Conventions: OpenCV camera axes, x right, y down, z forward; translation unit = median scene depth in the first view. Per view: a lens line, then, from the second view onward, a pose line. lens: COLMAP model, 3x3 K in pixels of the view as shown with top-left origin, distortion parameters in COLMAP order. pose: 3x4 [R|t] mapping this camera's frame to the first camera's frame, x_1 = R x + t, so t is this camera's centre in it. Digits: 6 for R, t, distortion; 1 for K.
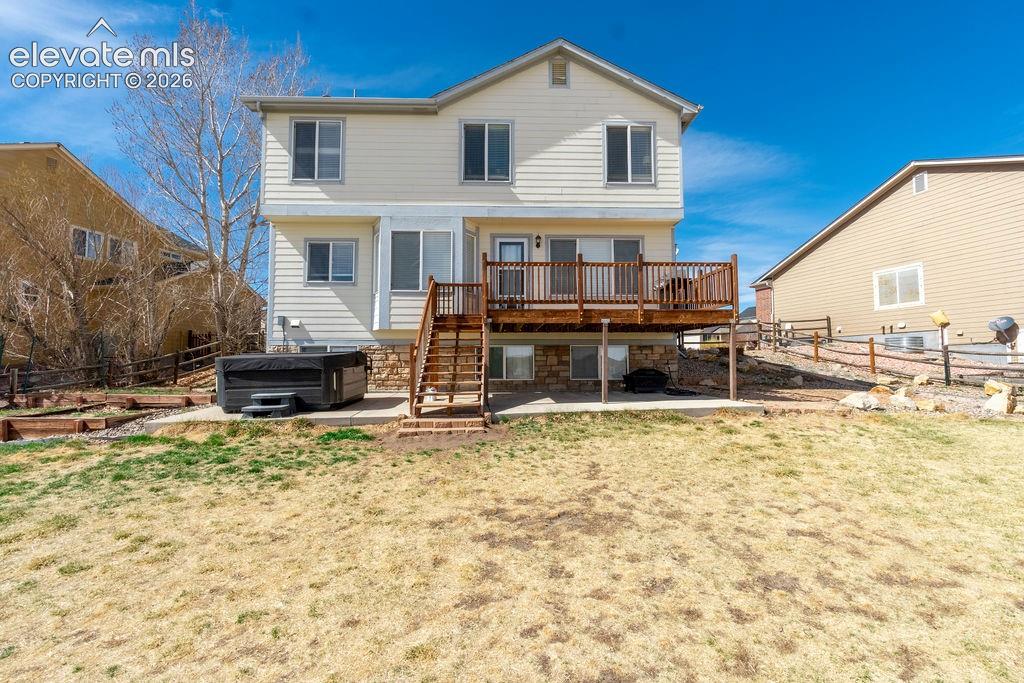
lens RADIAL K [[465.7, 0, 512.9], [0, 465.7, 343.0], [0, 0, 1]] dist [-0.007662, 0.001039]
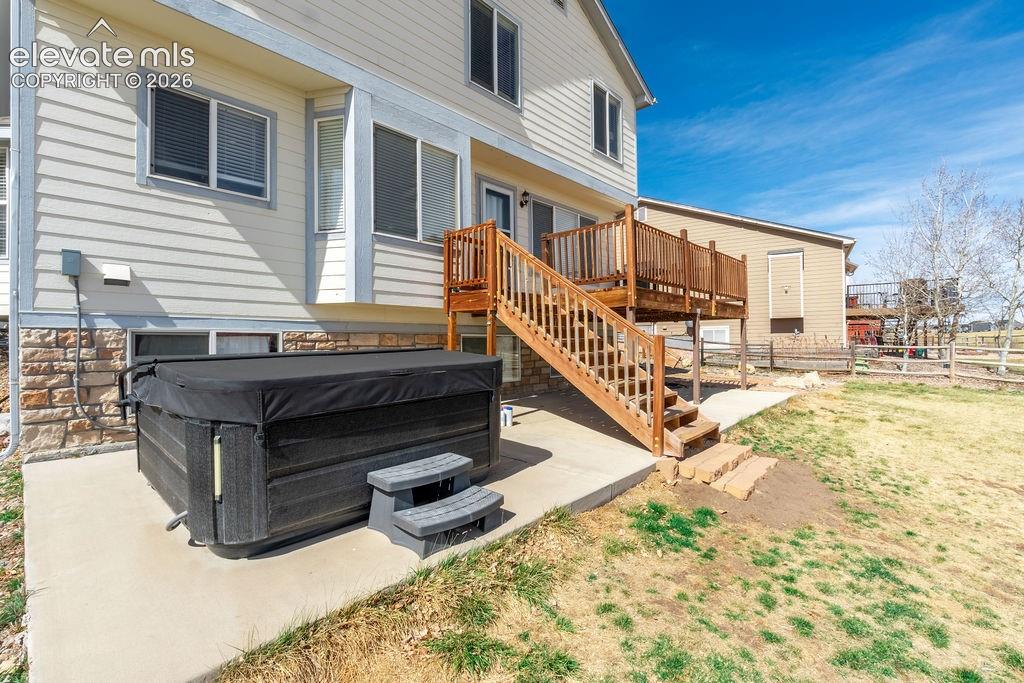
lens RADIAL K [[465.7, 0, 515.5], [0, 465.7, 341.8], [0, 0, 1]] dist [-0.007662, 0.001039]
pose [[0.698631, -0.000467, 0.715482, -0.521004], [-0.022918, 0.999472, 0.023031, -0.001592], [-0.715115, -0.032488, 0.698251, 0.486491]]
